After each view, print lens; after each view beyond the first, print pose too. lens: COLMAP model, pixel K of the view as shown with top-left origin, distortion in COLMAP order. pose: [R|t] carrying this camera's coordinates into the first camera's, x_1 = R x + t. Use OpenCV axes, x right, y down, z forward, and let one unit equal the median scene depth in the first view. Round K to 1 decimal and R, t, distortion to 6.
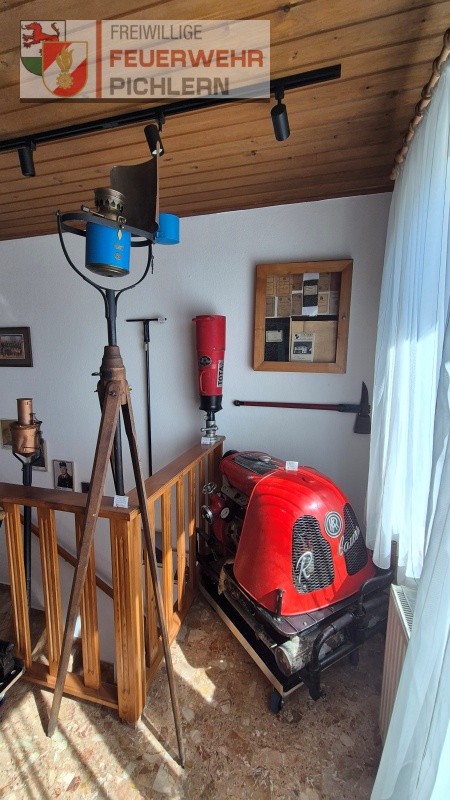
lens RADIAL K [[332.9, 0, 226.5], [0, 332.9, 404.0], [0, 0, 1]] dist [0.007798, 0.001338]
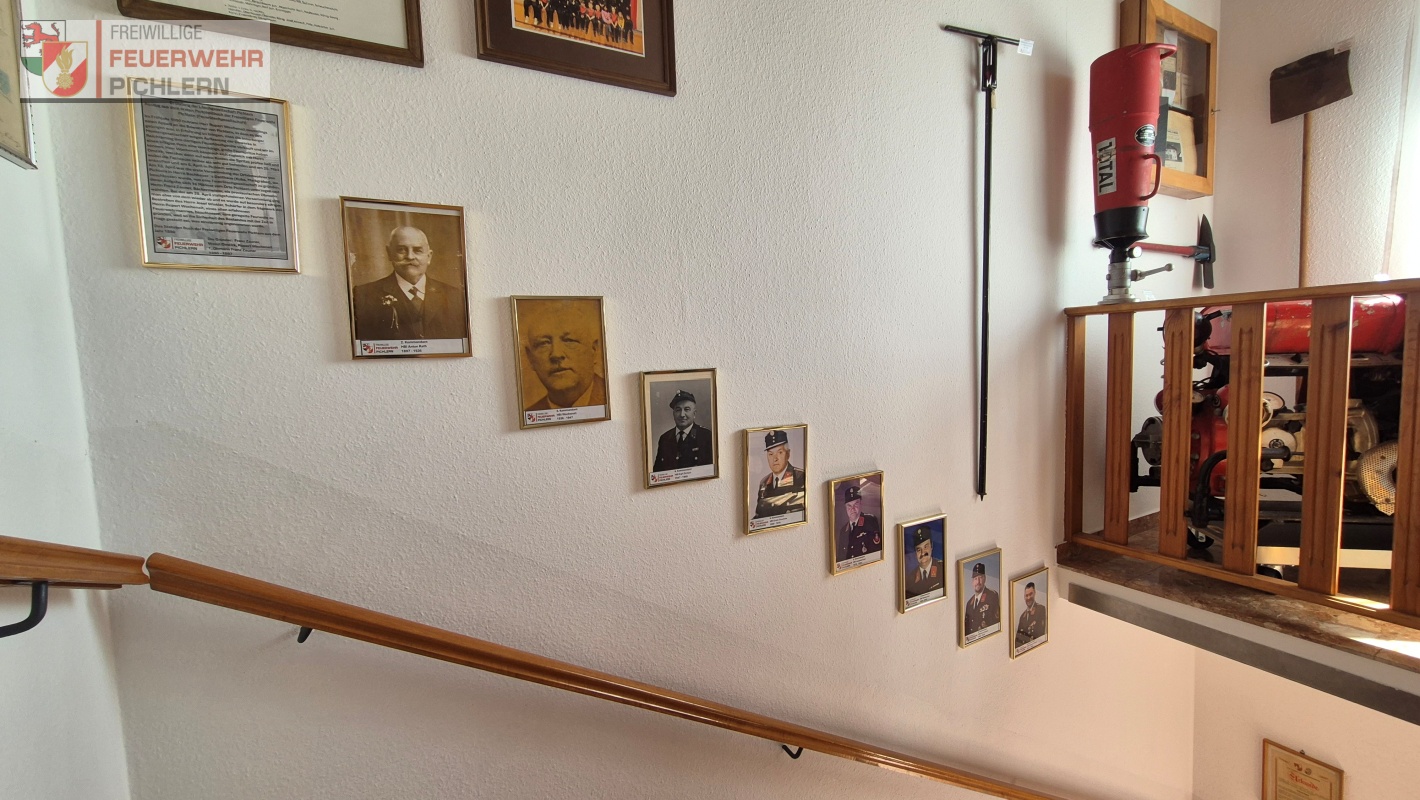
lens RADIAL K [[587.4, 0, 712.7], [0, 587.4, 402.1], [0, 0, 1]] dist [0.000191, 0.000367]
pose [[0.702455, -0.089176, 0.706119, -1.575439], [0.133915, 0.990960, -0.008071, 0.250030], [-0.699016, 0.100230, 0.708047, 1.133782]]
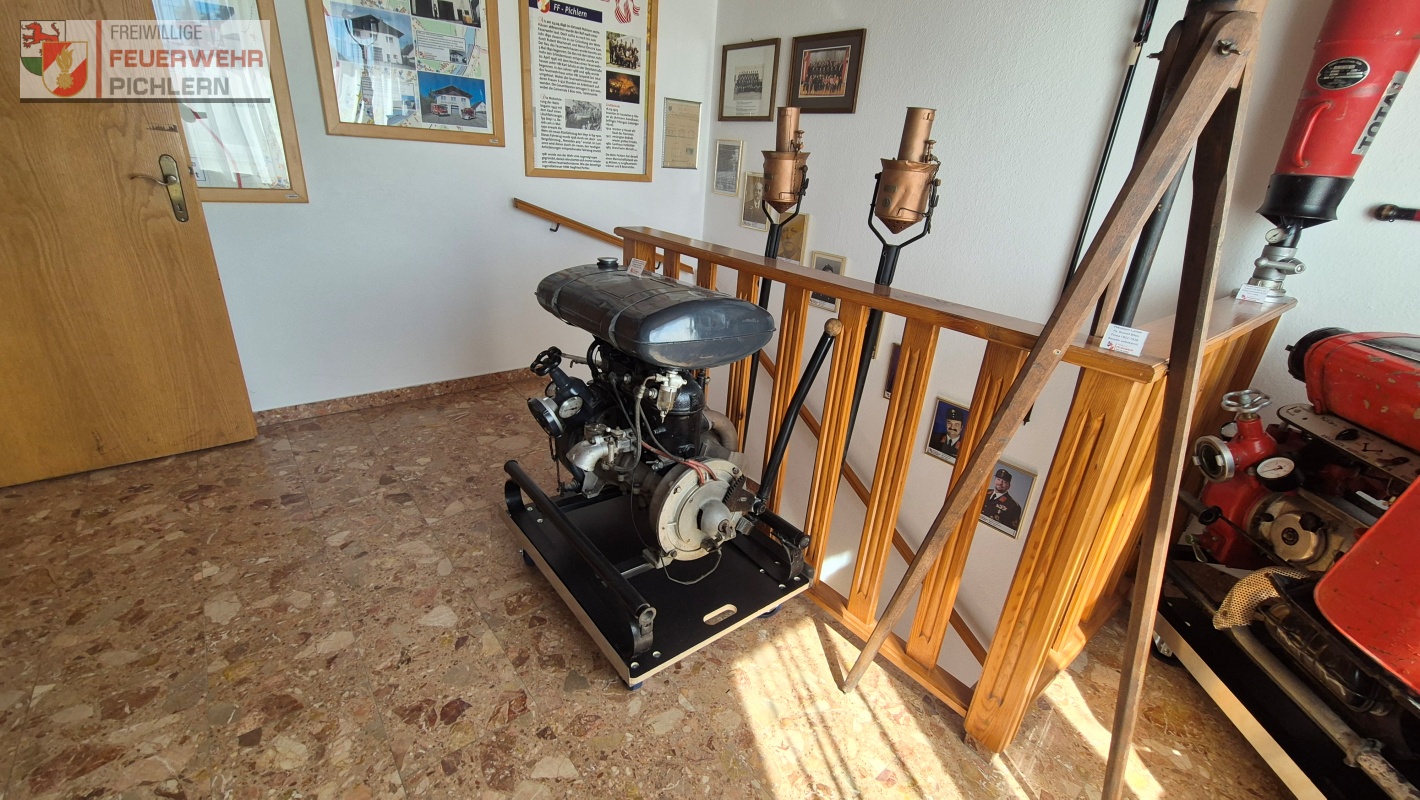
lens RADIAL K [[587.4, 0, 716.2], [0, 587.4, 401.2], [0, 0, 1]] dist [0.000191, 0.000367]
pose [[0.822212, 0.272162, -0.499896, -0.278058], [-0.154134, 0.951920, 0.264746, 0.198232], [0.547915, -0.140626, 0.824630, 0.050879]]
